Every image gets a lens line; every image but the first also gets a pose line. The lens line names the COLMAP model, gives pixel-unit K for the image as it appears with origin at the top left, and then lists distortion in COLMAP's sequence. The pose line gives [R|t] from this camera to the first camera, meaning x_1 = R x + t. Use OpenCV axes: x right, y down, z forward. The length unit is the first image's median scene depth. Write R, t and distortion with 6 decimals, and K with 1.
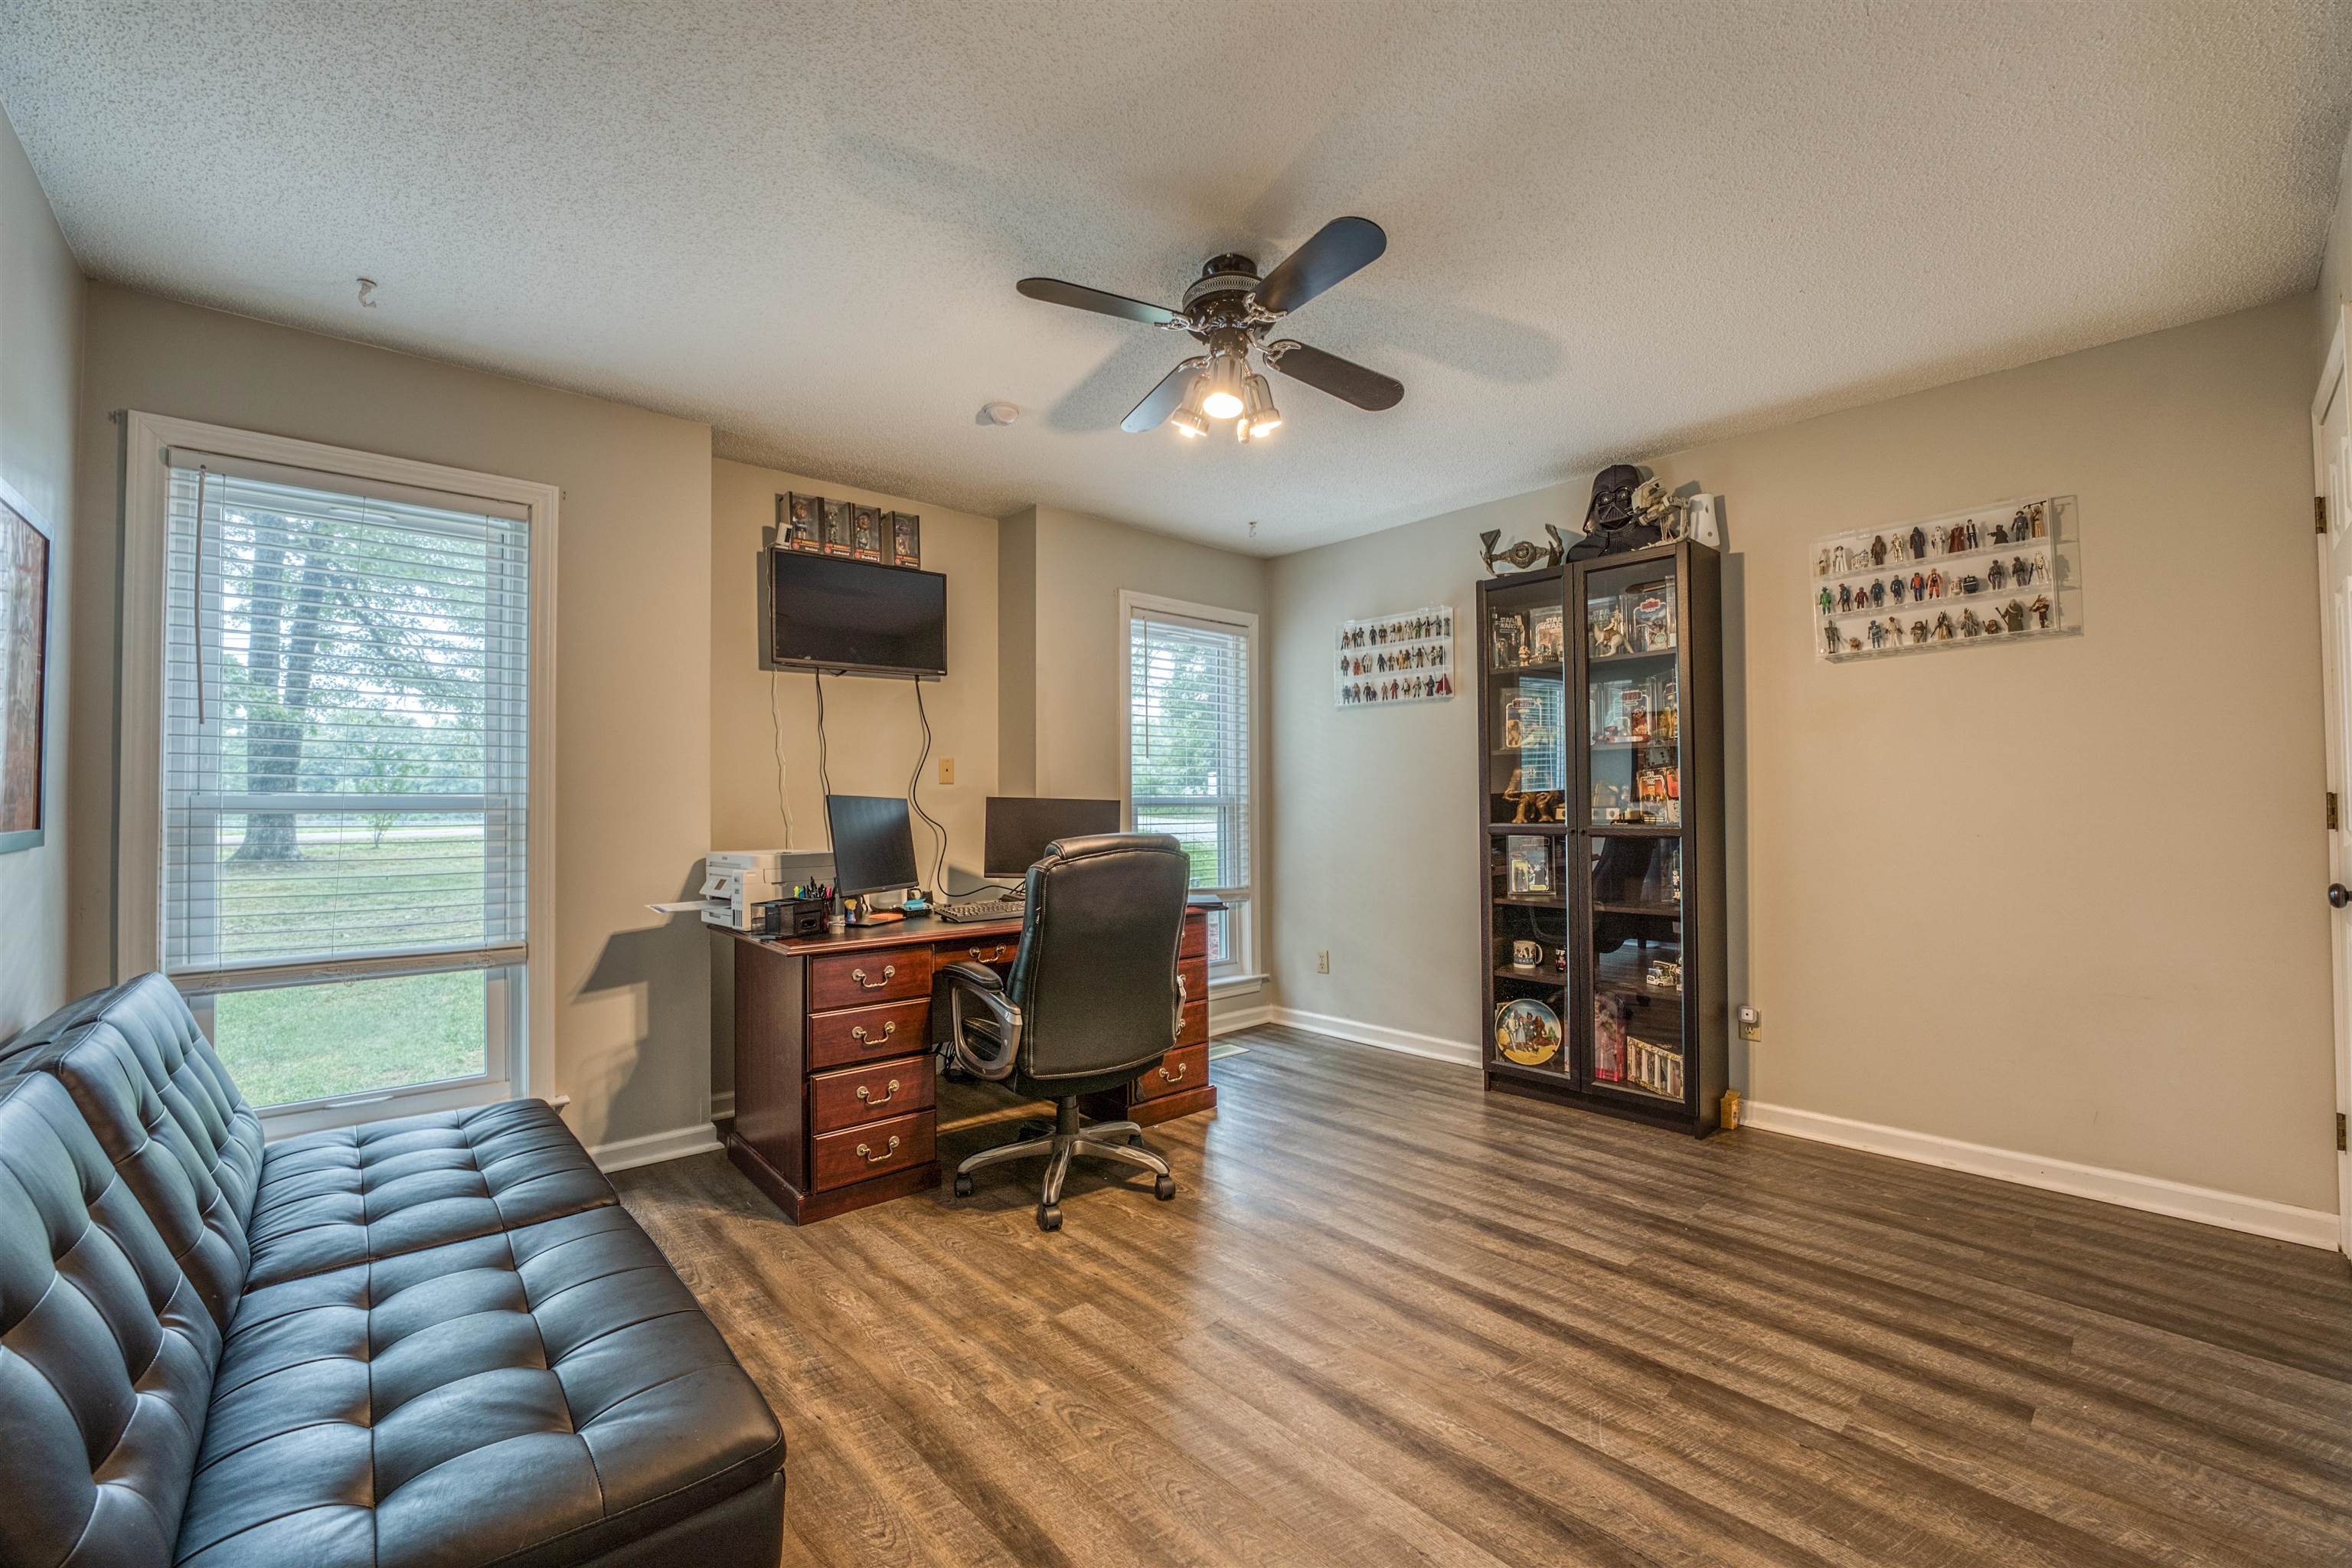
lens RADIAL K [[957.8, 0, 1170.5], [0, 957.8, 788.2], [0, 0, 1]] dist [-0.031140, 0.005205]
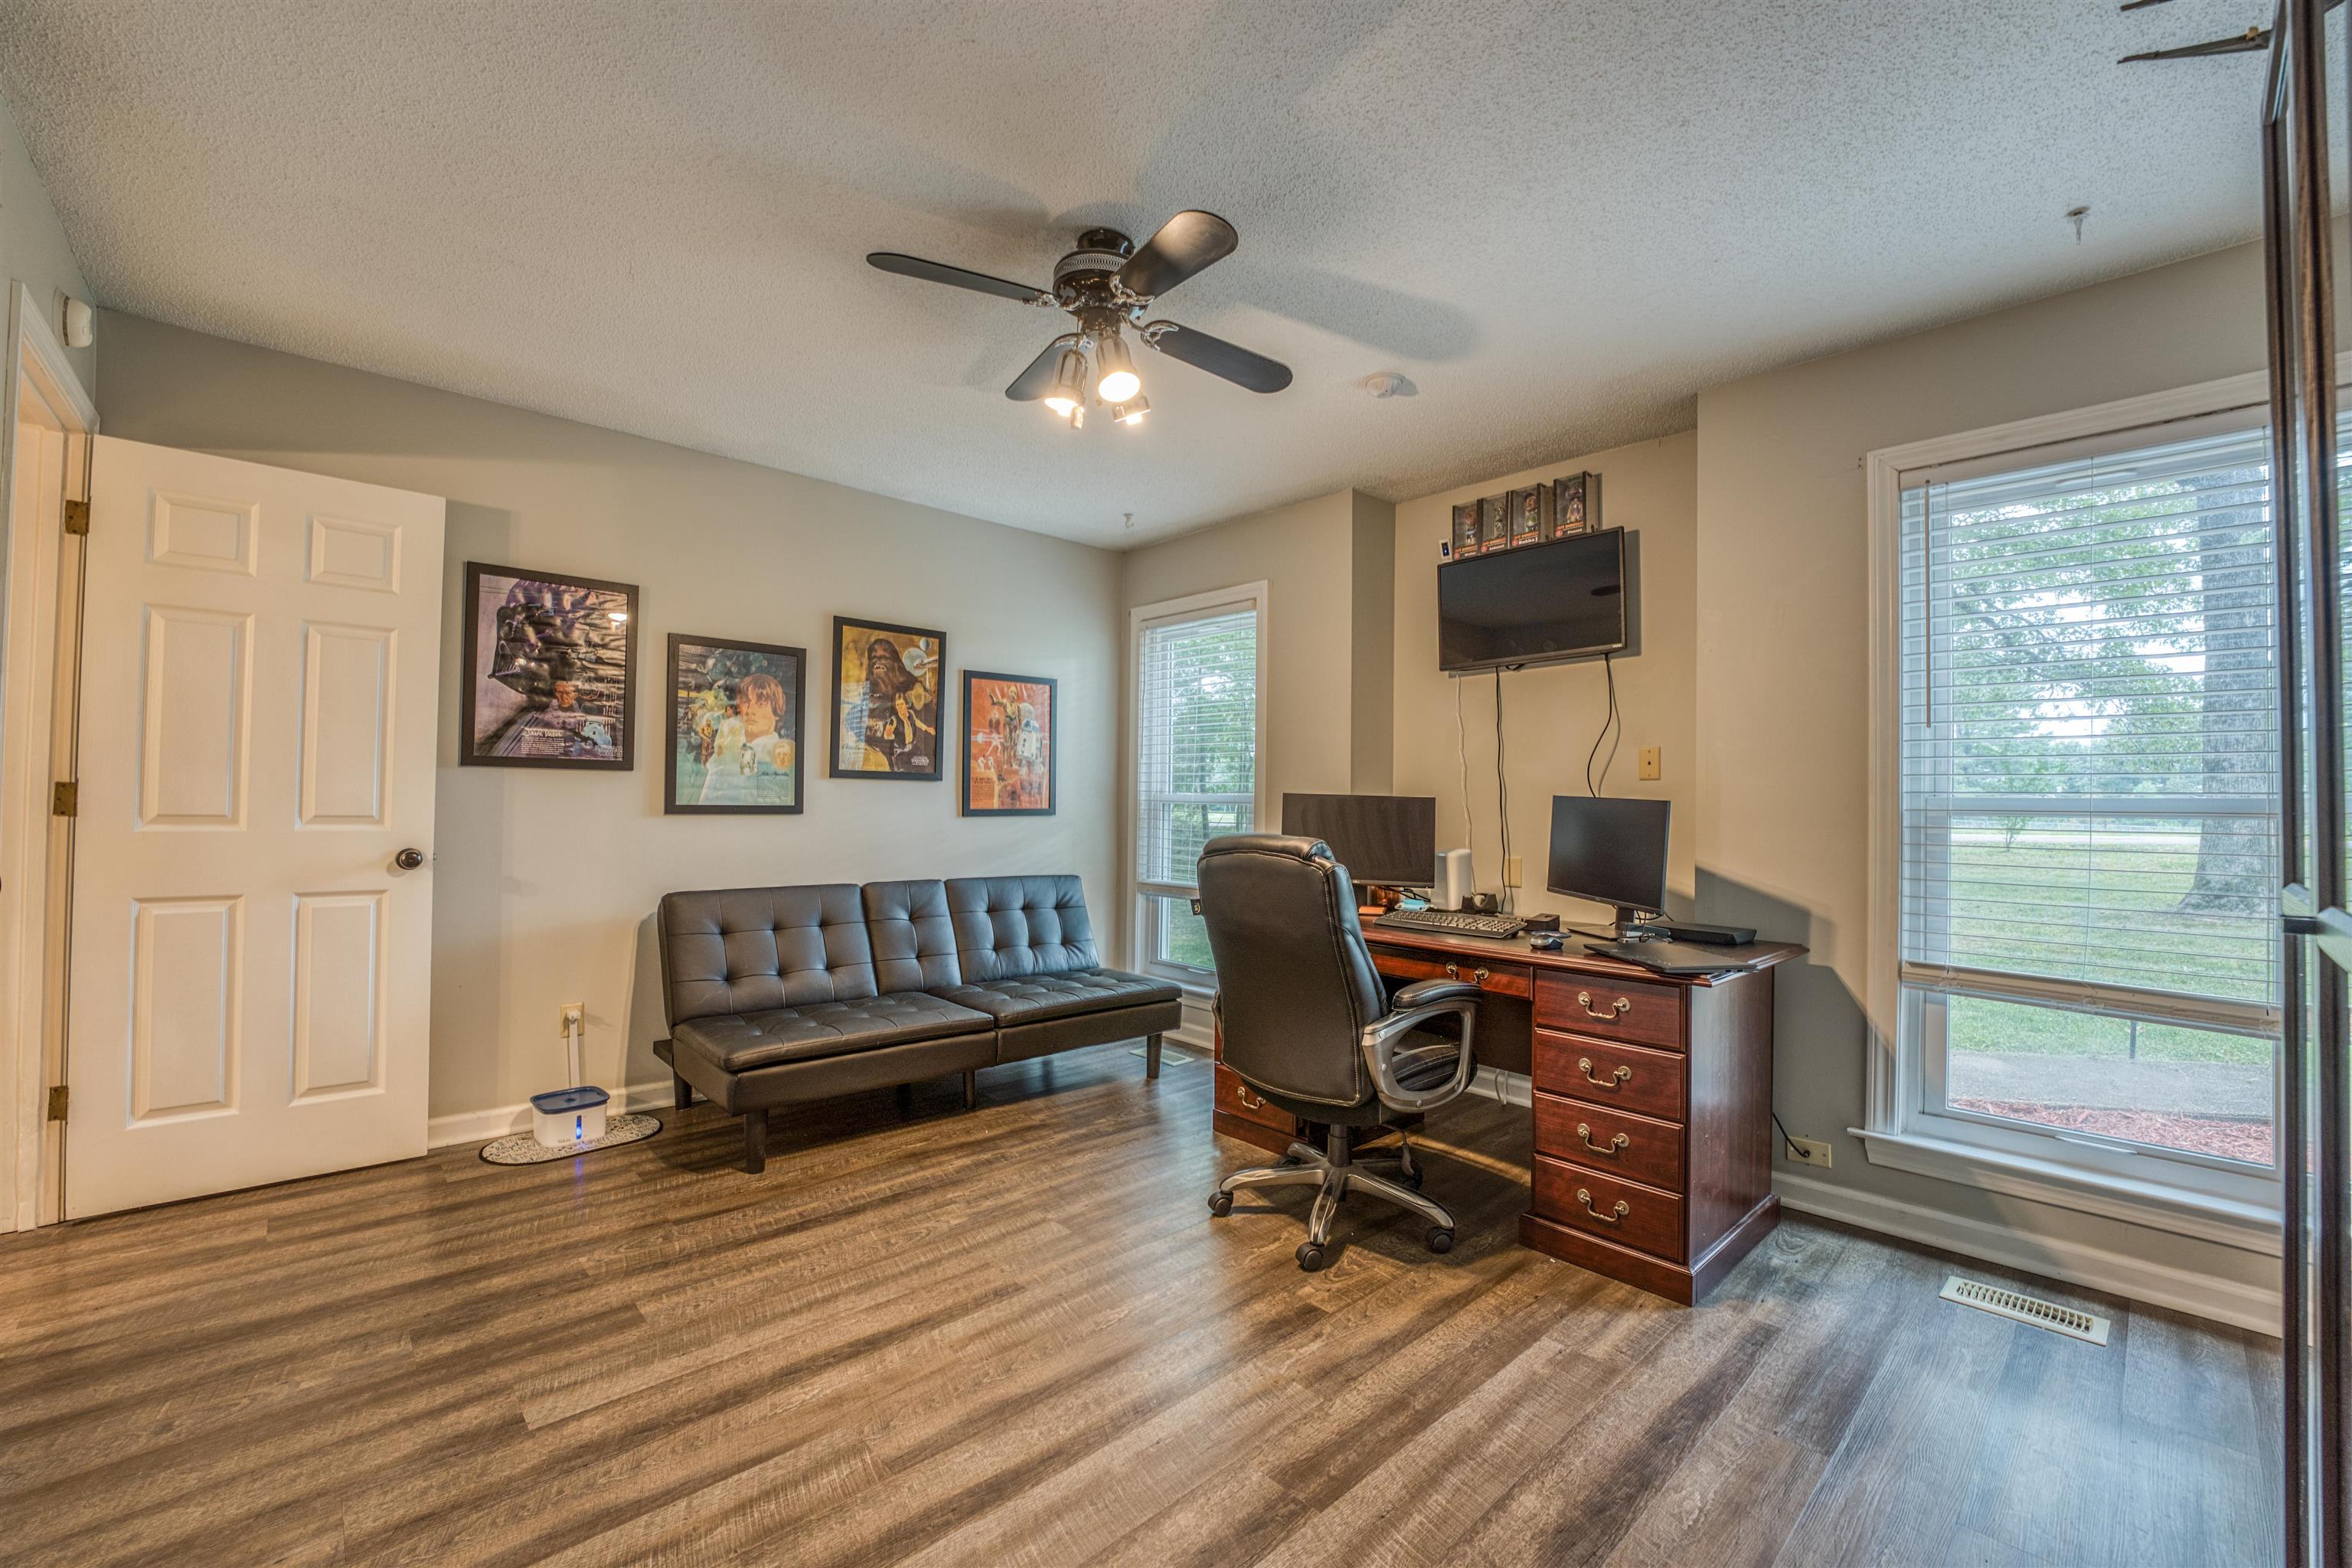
lens RADIAL K [[957.8, 0, 1170.5], [0, 957.8, 788.2], [0, 0, 1]] dist [-0.031140, 0.005205]
pose [[0.018325, -0.007165, -0.999806, 1.025037], [0.003763, 0.999968, -0.007097, 0.011917], [0.999825, -0.003632, 0.018351, 1.052238]]
